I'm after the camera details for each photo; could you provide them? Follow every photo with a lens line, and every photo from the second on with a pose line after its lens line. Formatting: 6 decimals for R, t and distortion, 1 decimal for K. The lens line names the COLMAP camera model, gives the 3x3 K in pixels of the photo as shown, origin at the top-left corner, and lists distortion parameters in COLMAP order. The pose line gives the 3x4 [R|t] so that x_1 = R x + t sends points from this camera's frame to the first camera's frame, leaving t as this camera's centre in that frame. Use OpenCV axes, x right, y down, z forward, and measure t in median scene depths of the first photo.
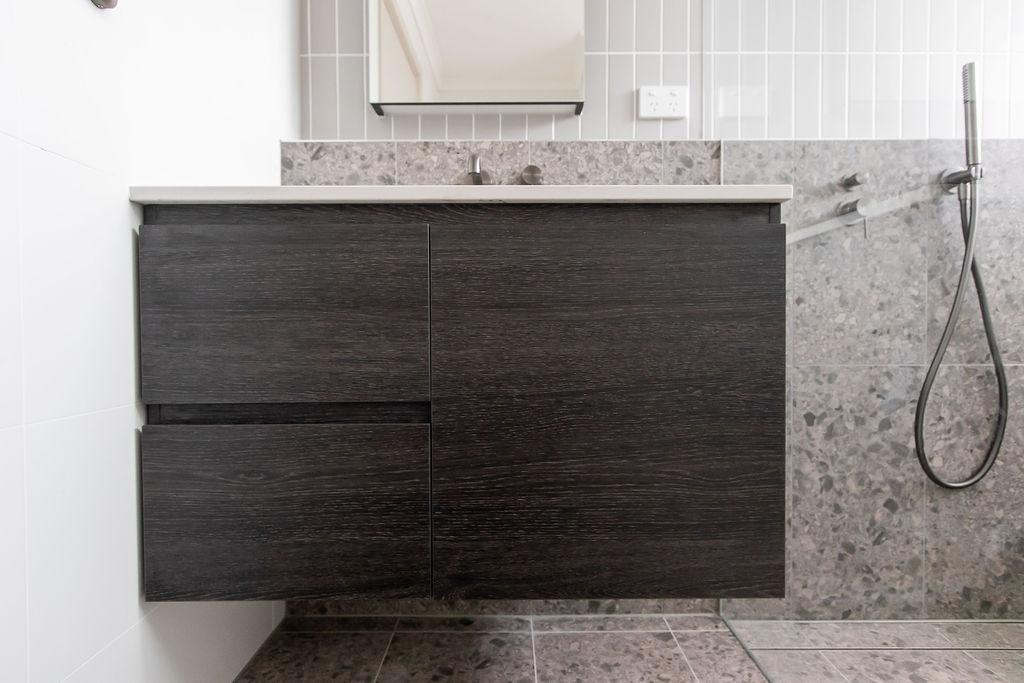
lens RADIAL K [[556.3, 0, 513.7], [0, 556.3, 338.4], [0, 0, 1]] dist [0.012365, -0.007616]
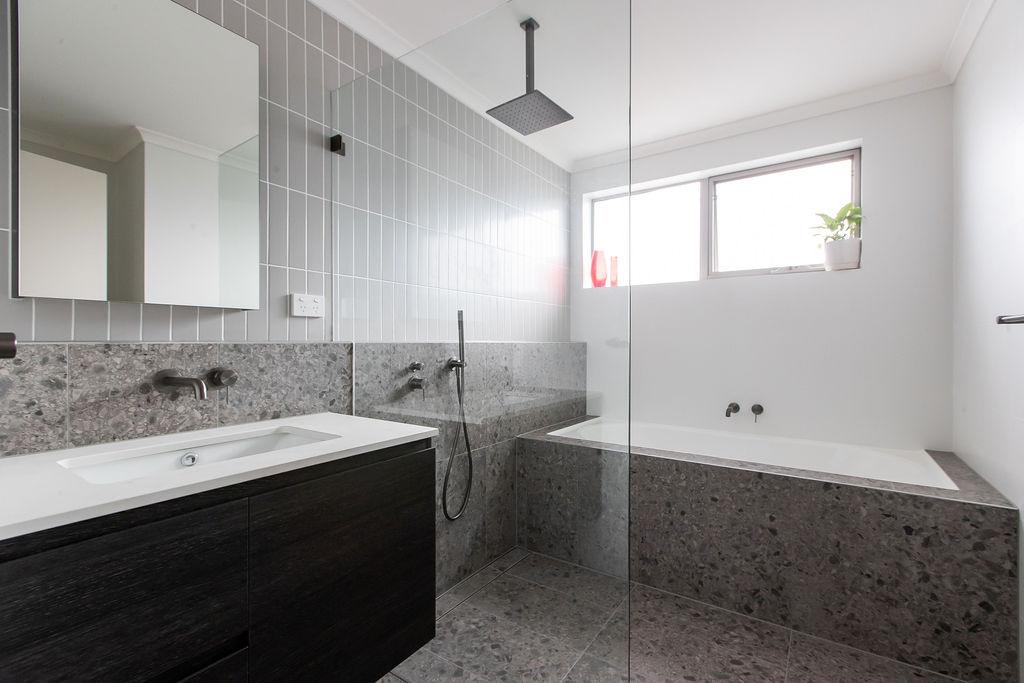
lens RADIAL K [[454.1, 0, 510.7], [0, 454.1, 340.8], [0, 0, 1]] dist [0.001189, -0.000755]
pose [[0.575792, 0.004548, 0.817583, -0.415387], [0.009838, 0.999874, -0.012491, -0.341480], [-0.817537, 0.015236, 0.575675, -0.096654]]
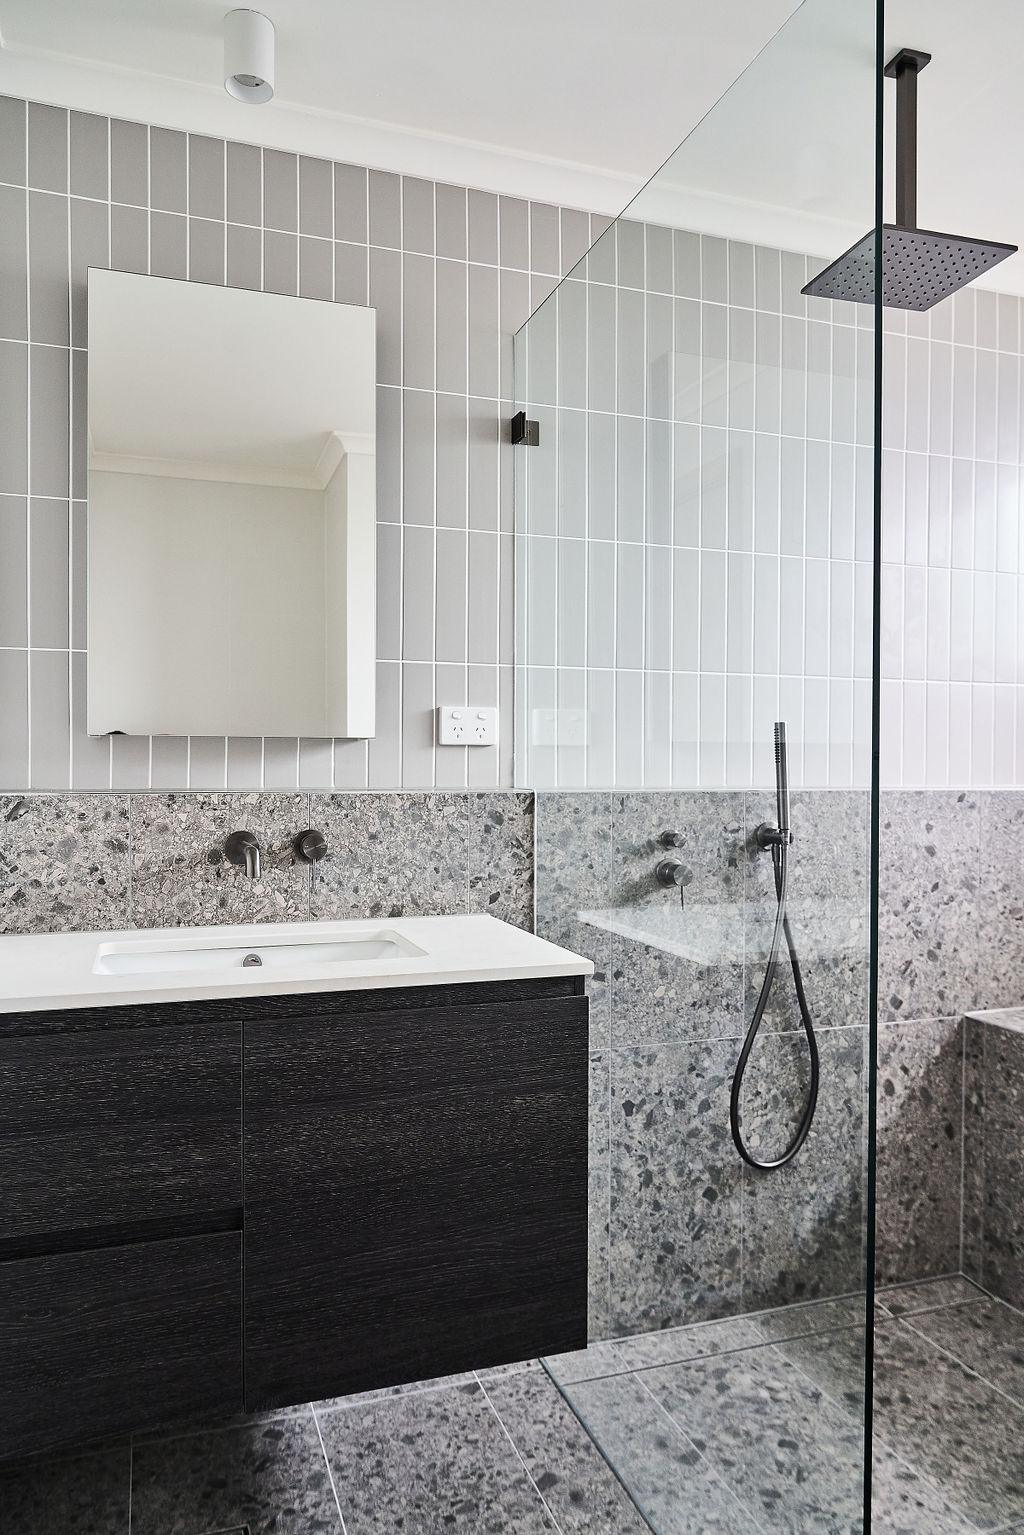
lens RADIAL K [[1052.3, 0, 517.3], [0, 1052.3, 772.8], [0, 0, 1]] dist [-0.007296, -0.000845]
pose [[0.945856, 0.003902, 0.324564, -0.176673], [-0.001452, 0.999969, -0.007789, -0.372568], [-0.324584, 0.006896, 0.945832, -0.516911]]
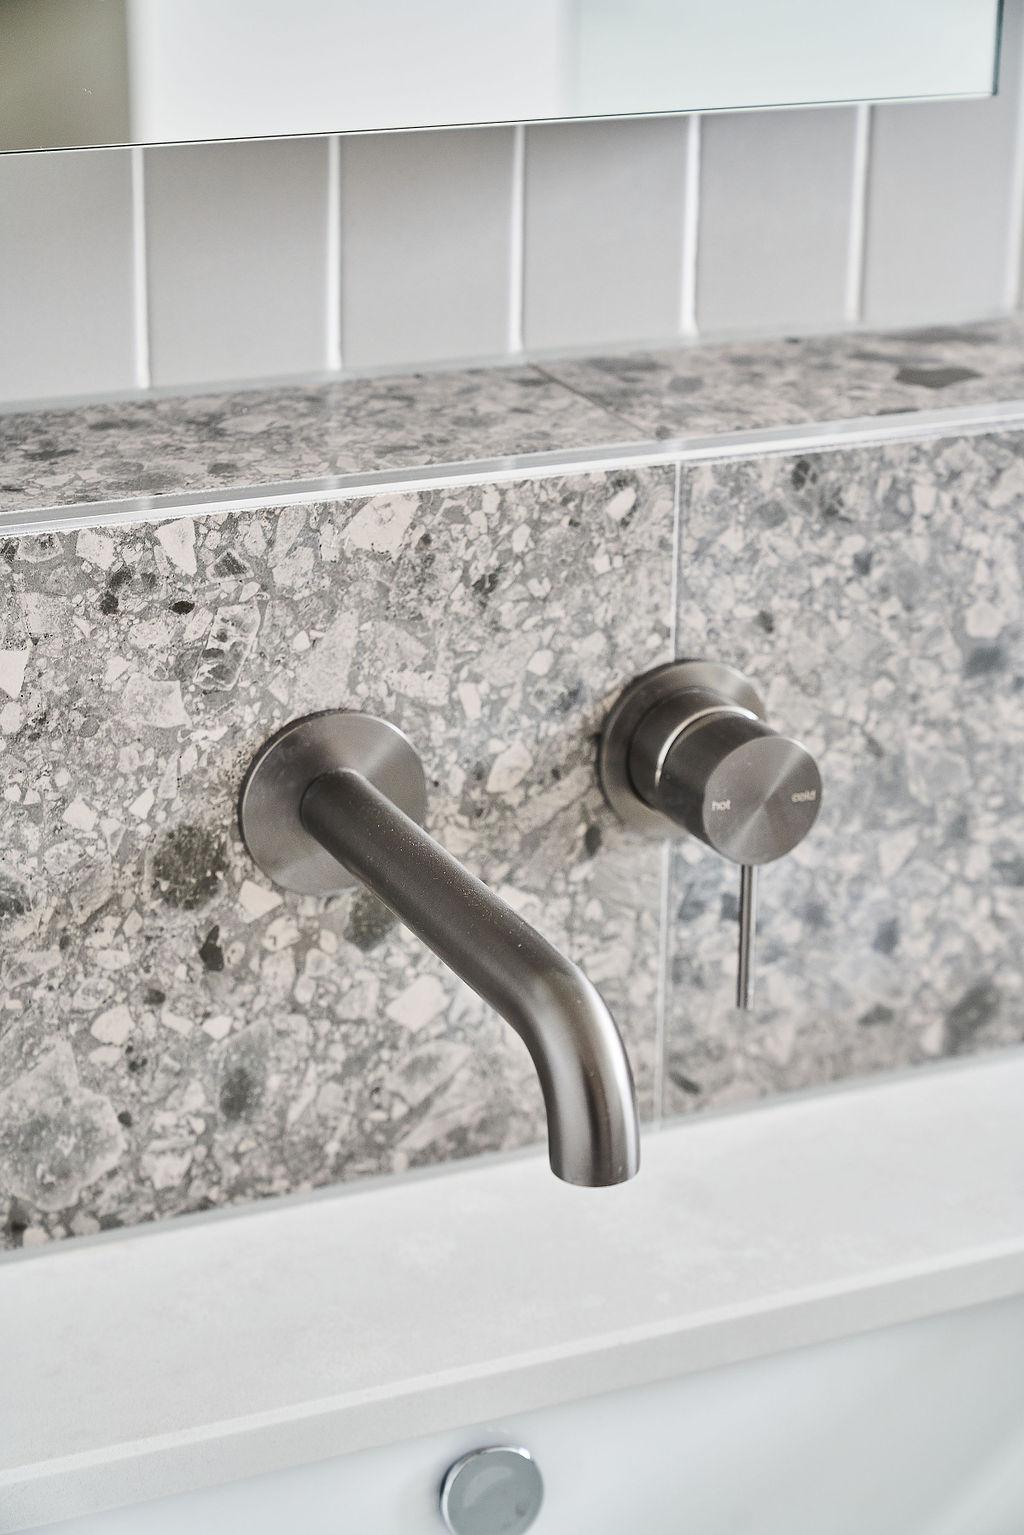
lens RADIAL K [[3005.1, 0, 501.2], [0, 3005.1, 770.9], [0, 0, 1]] dist [-0.021824, 0.000000]
pose [[0.917234, -0.135548, 0.374578, -0.299106], [-0.006793, 0.934867, 0.354933, -0.546241], [-0.398292, -0.328101, 0.856571, 0.357710]]
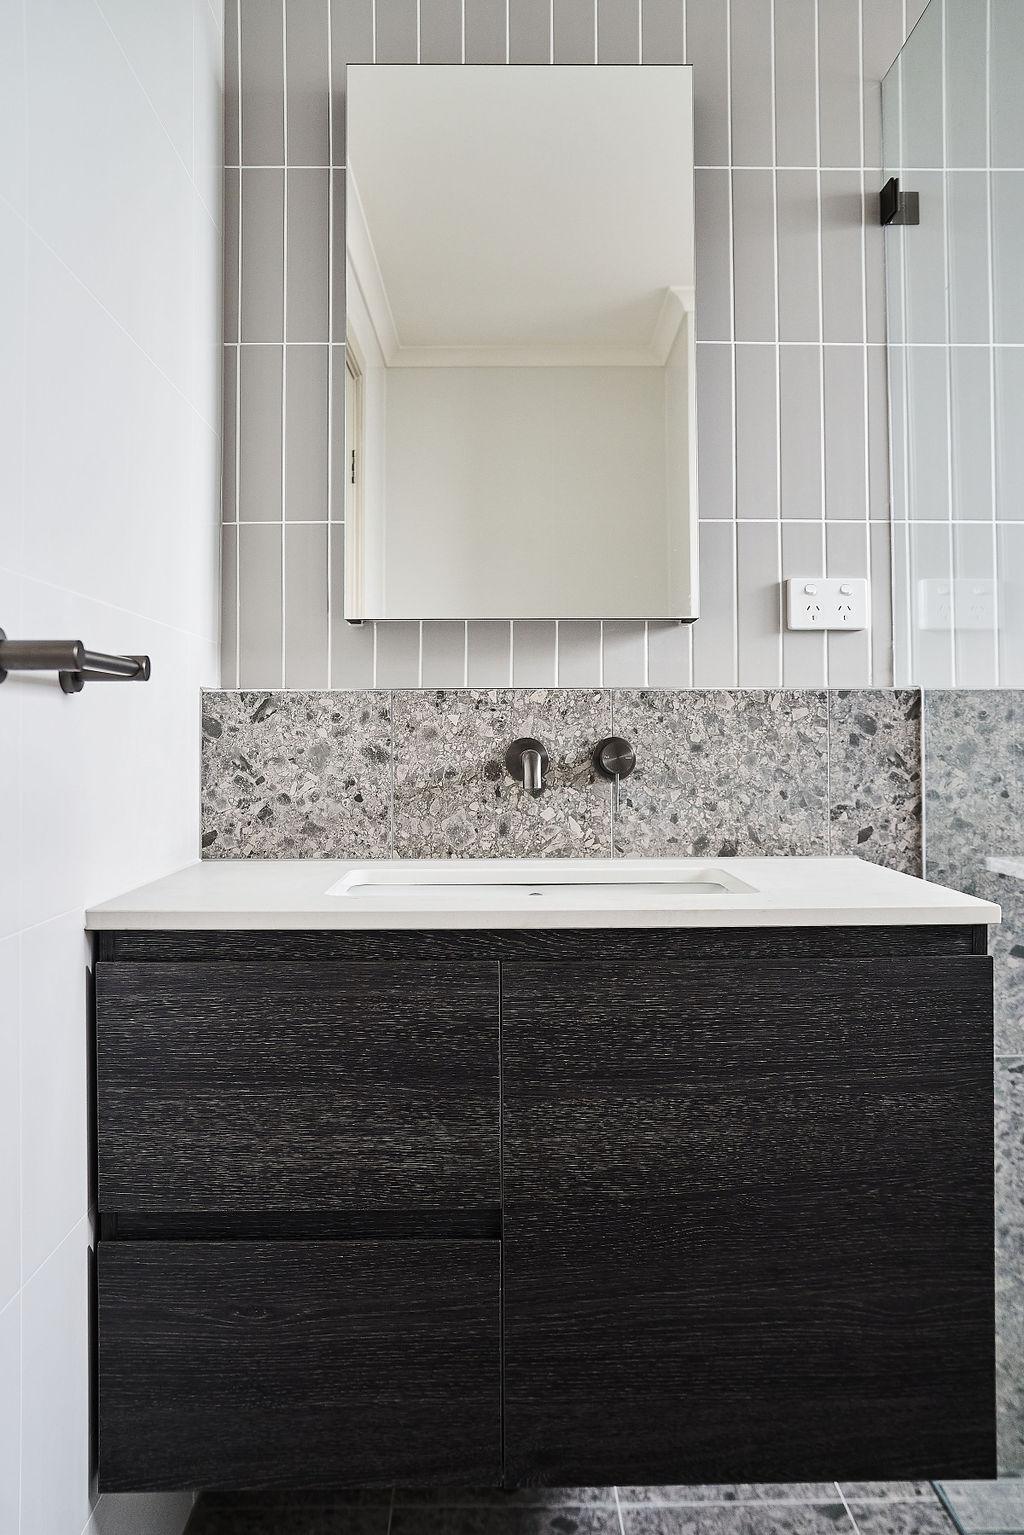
lens RADIAL K [[1272.0, 0, 522.7], [0, 1272.0, 703.5], [0, 0, 1]] dist [-0.081149, 0.086134]
pose [[0.999864, 0.000395, 0.016504, -0.090472], [0.000283, 0.999158, -0.041034, -0.282859], [-0.016506, 0.041033, 0.999021, -0.383893]]
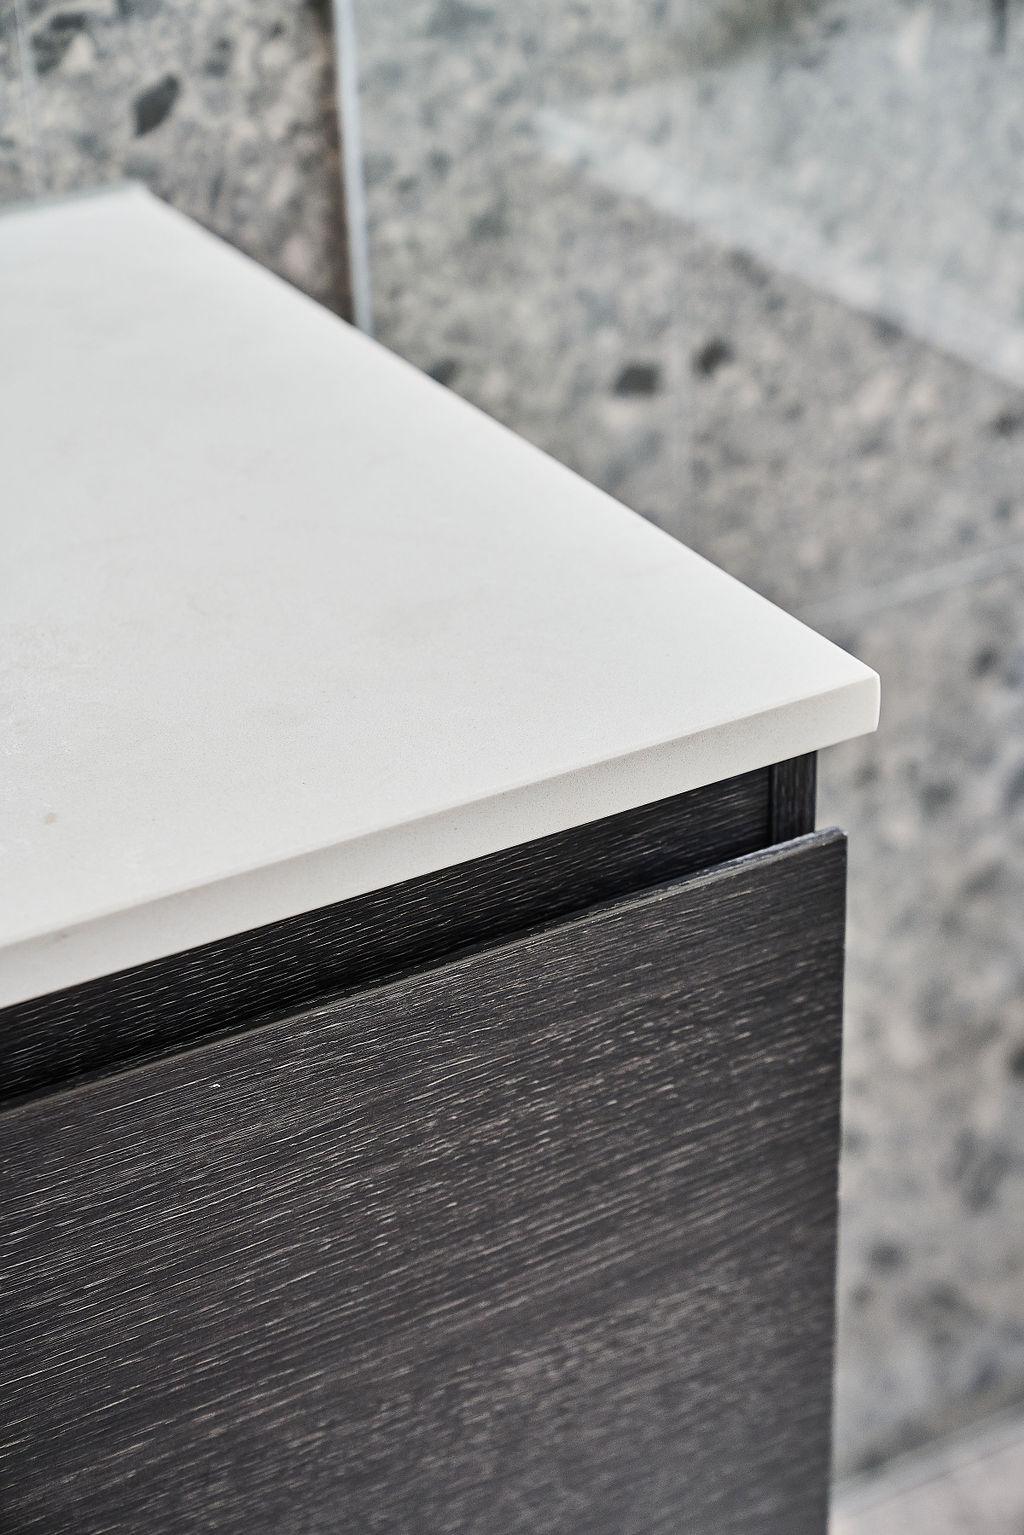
lens RADIAL K [[3005.1, 0, 507.6], [0, 3005.1, 777.0], [0, 0, 1]] dist [-0.021824, 0.000000]
pose [[0.872654, -0.261938, 0.412144, -0.038793], [0.040214, 0.879652, 0.473915, -0.452048], [-0.486680, -0.396990, 0.778166, 0.132467]]
